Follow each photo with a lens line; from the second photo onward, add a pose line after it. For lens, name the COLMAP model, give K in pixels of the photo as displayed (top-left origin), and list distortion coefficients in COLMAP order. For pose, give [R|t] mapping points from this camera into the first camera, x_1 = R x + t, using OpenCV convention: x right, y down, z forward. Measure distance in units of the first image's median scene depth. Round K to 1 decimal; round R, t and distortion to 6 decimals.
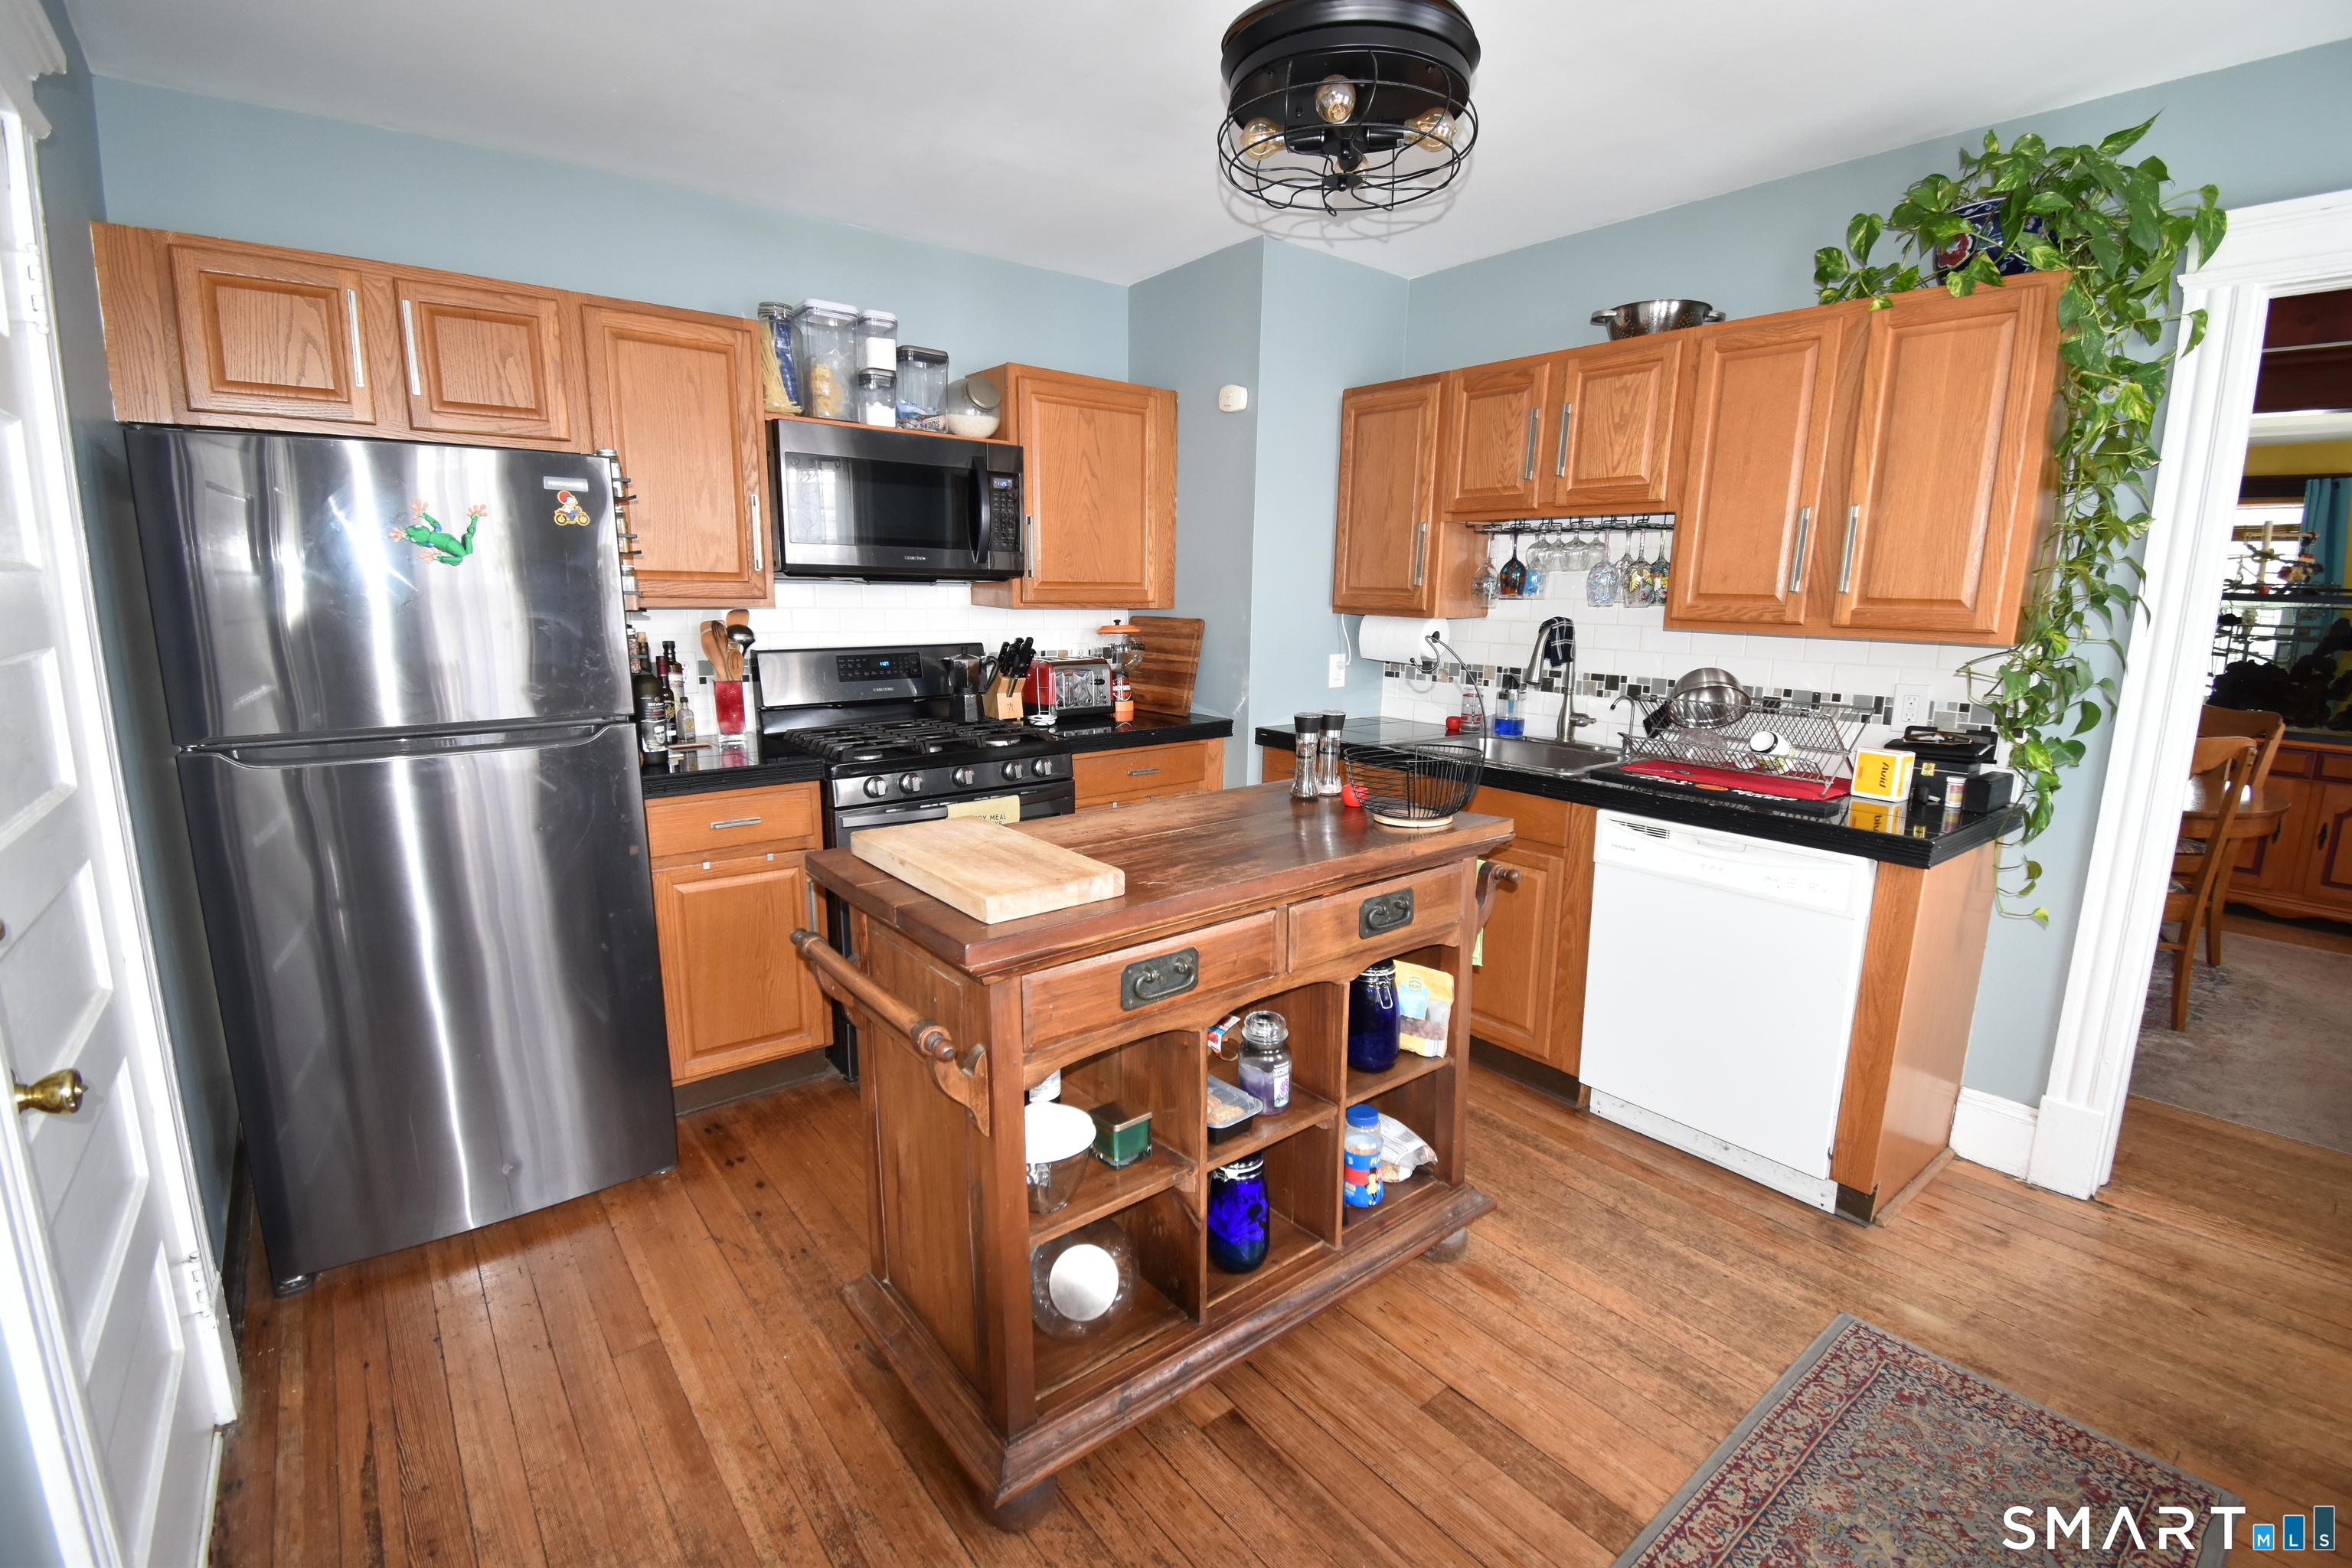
lens RADIAL K [[1038.1, 0, 1182.1], [0, 1038.1, 781.8], [0, 0, 1]] dist [0.025119, -0.028398]
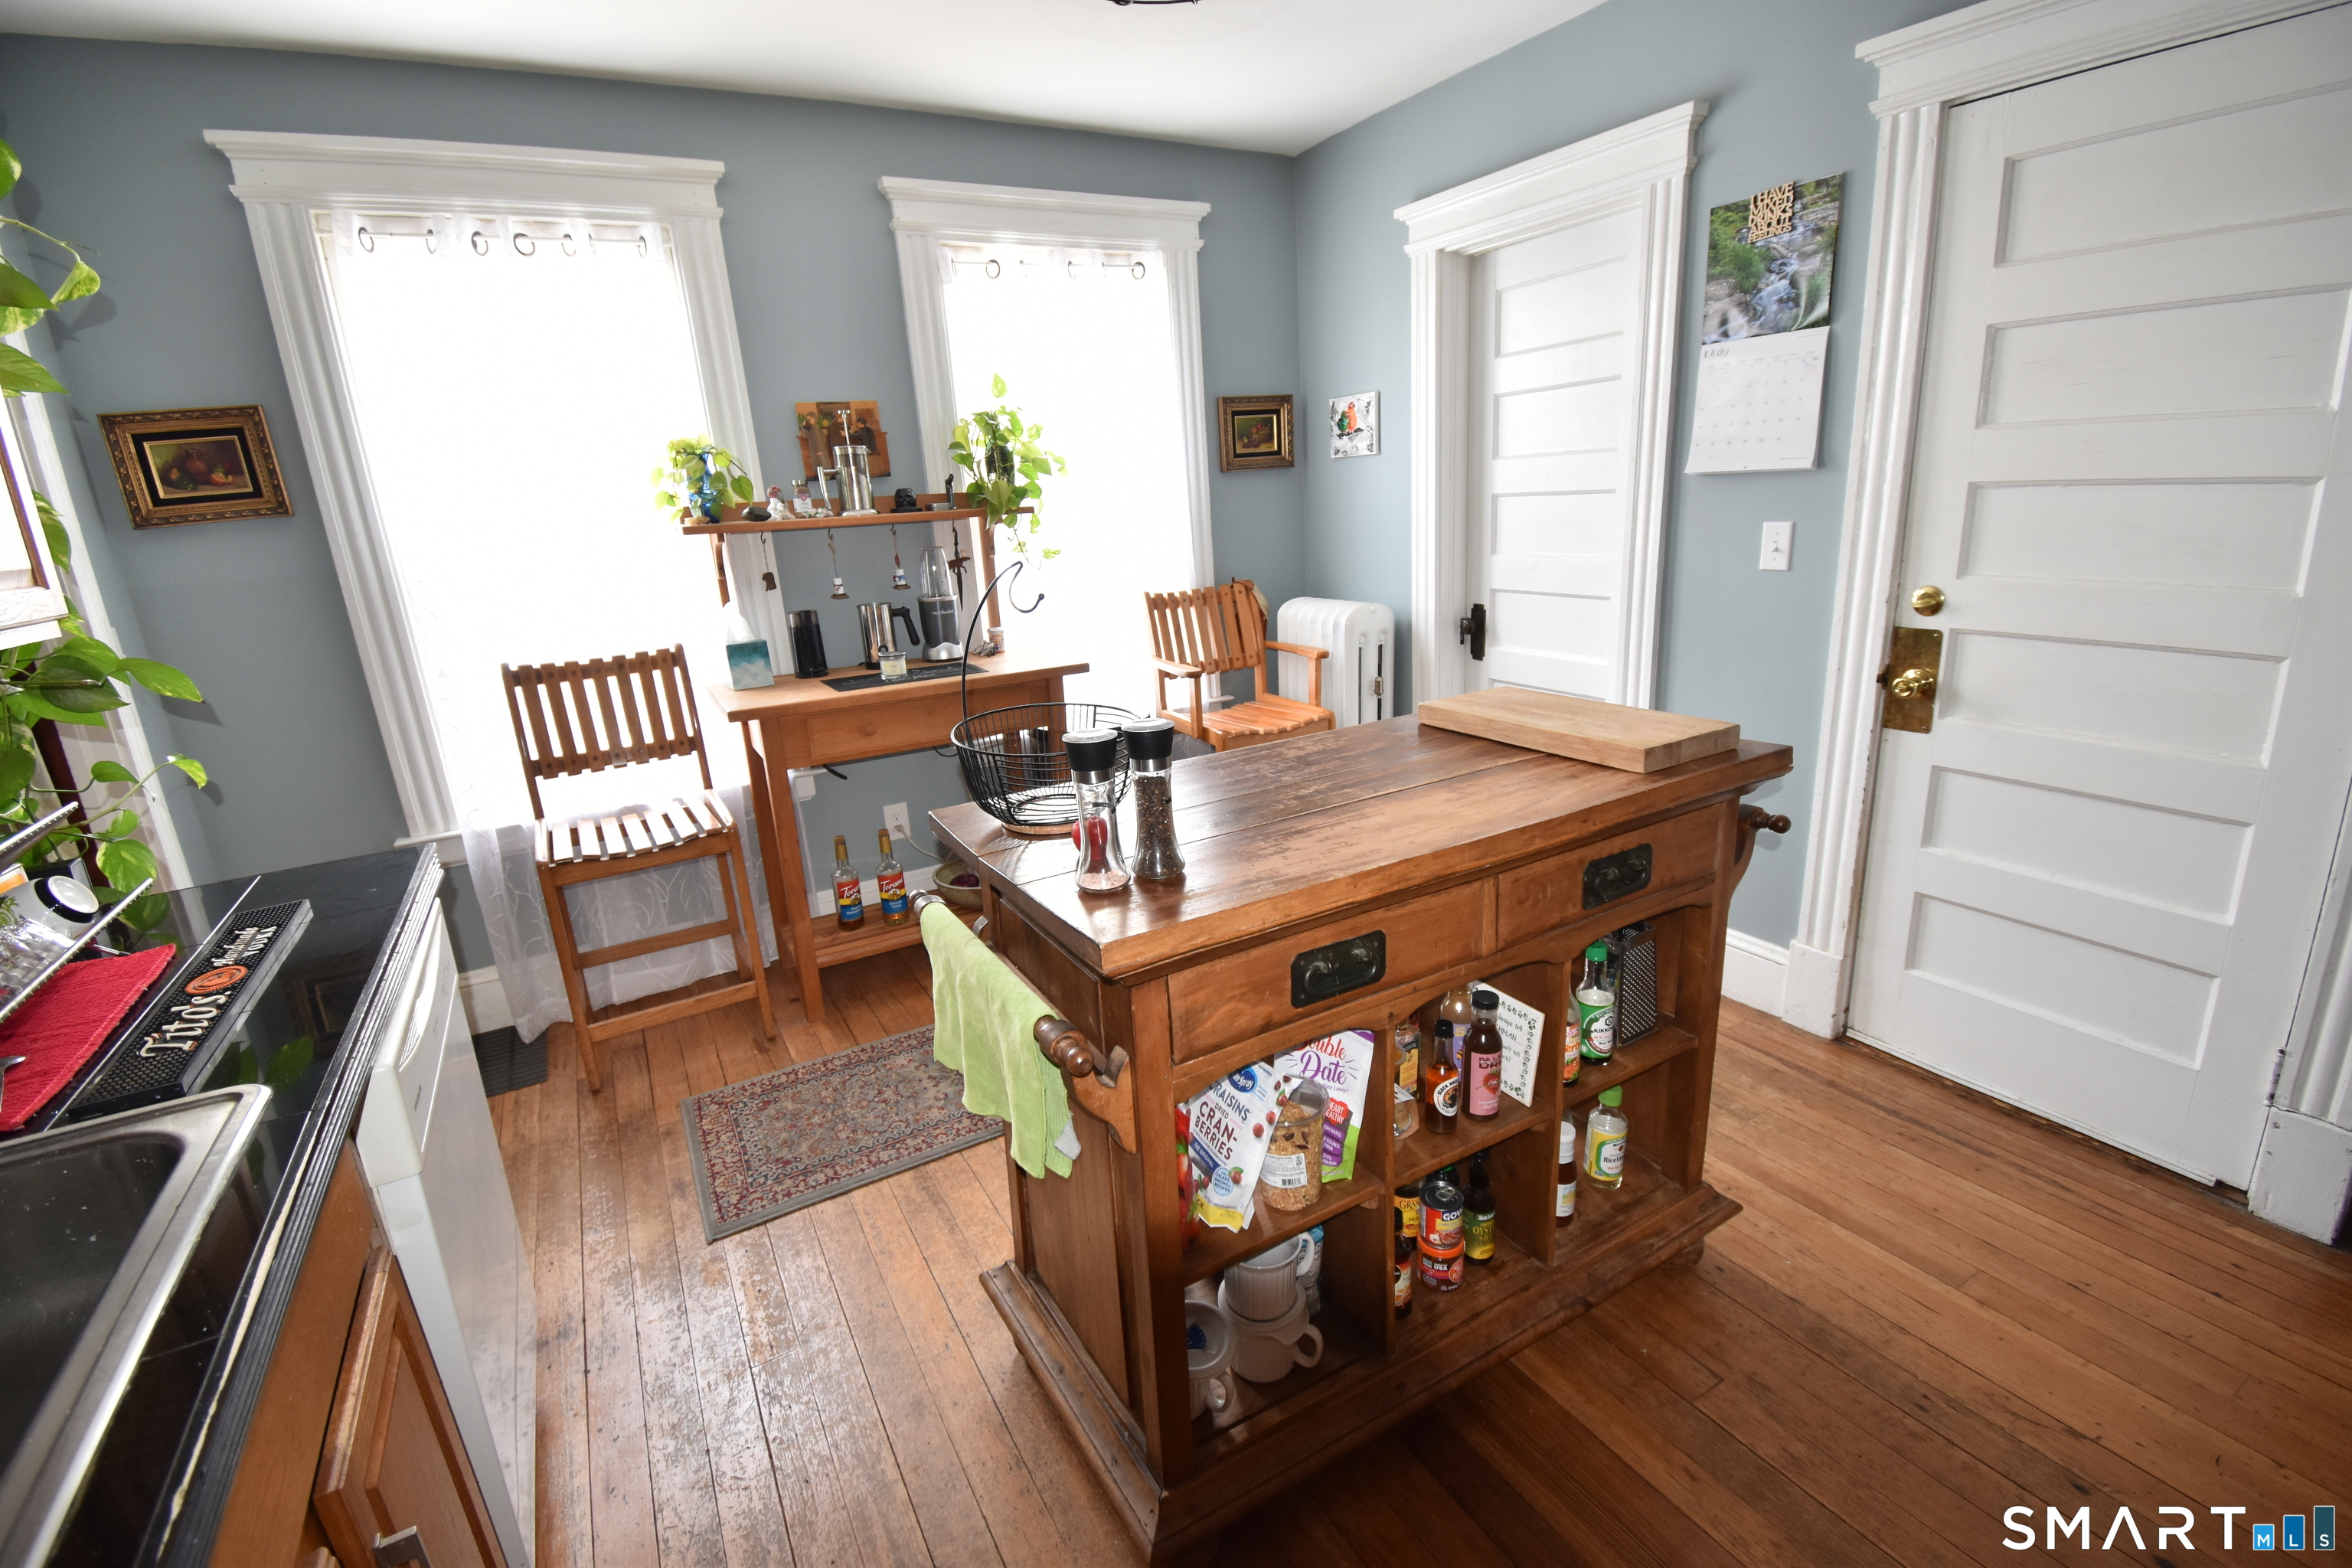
lens RADIAL K [[1038.1, 0, 1182.1], [0, 1038.1, 781.8], [0, 0, 1]] dist [0.025119, -0.028398]
pose [[-0.987398, 0.005602, 0.158158, 0.013916], [0.076282, 0.892465, 0.444621, -0.219903], [-0.138660, 0.451082, -0.881645, 1.178778]]
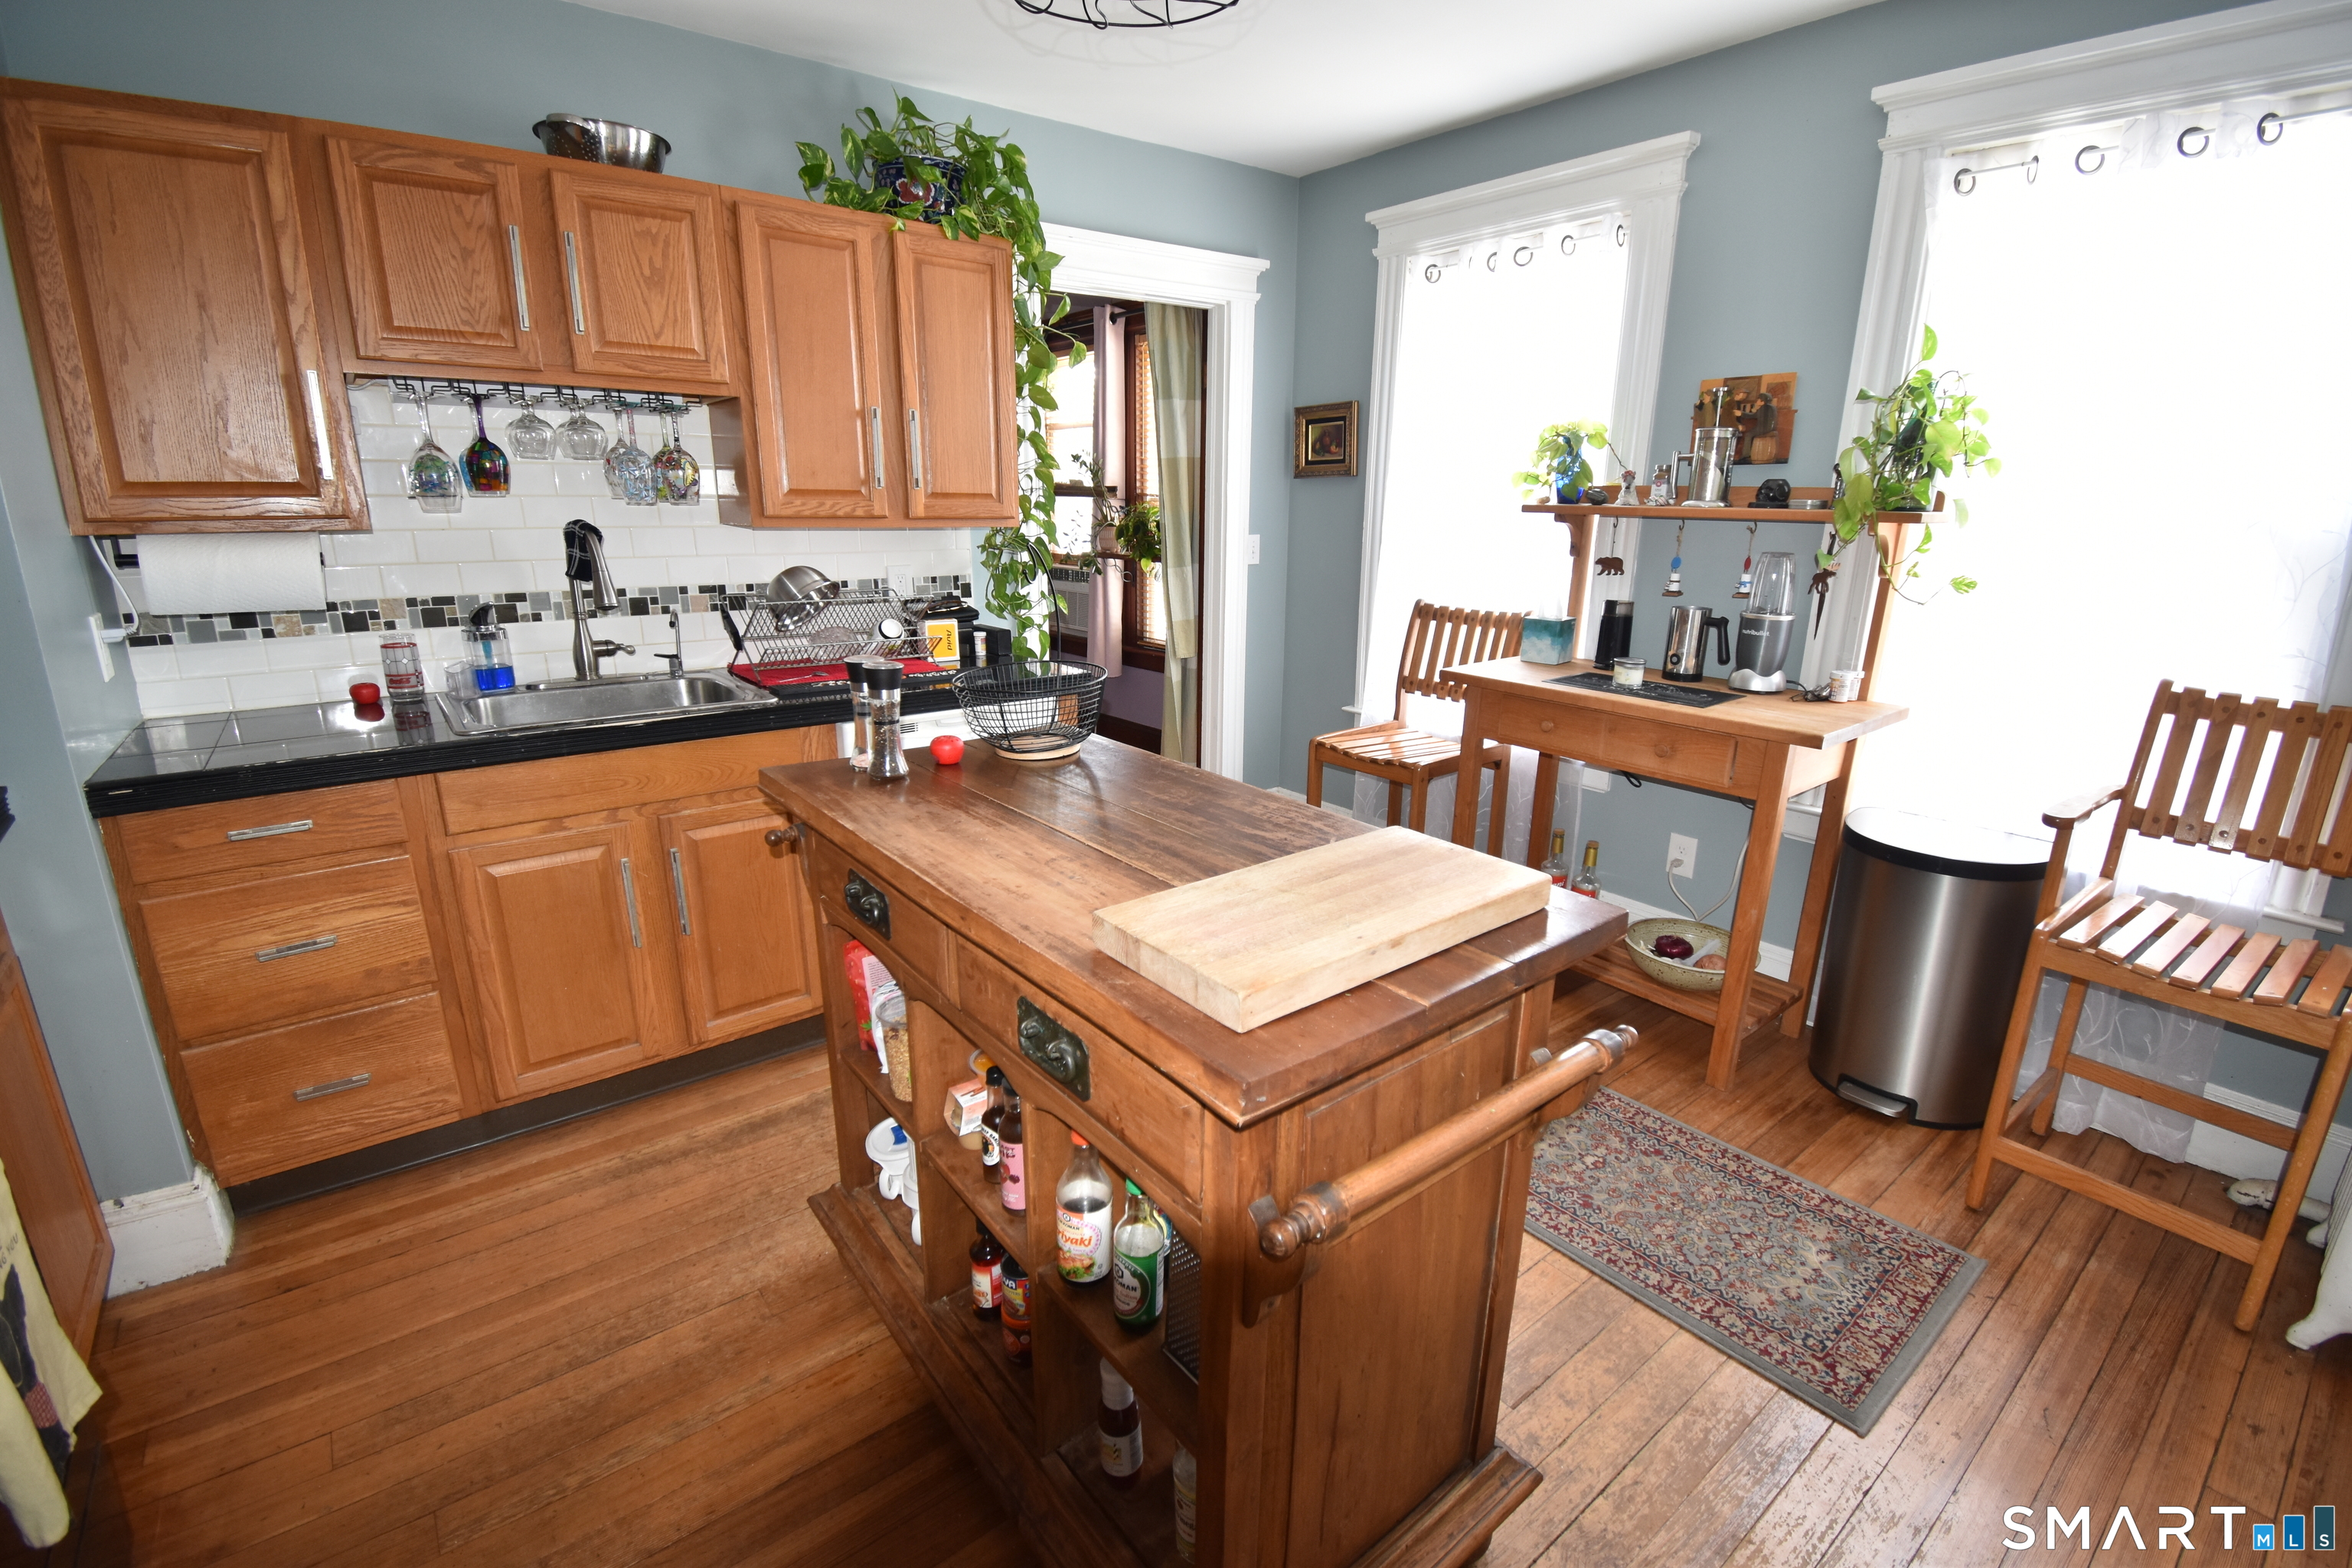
lens RADIAL K [[1038.1, 0, 1182.1], [0, 1038.1, 781.8], [0, 0, 1]] dist [0.025119, -0.028398]
pose [[0.004762, -0.278822, 0.960331, -0.478932], [0.175661, 0.945642, 0.273686, -0.118919], [-0.984439, 0.167389, 0.053482, 0.607654]]
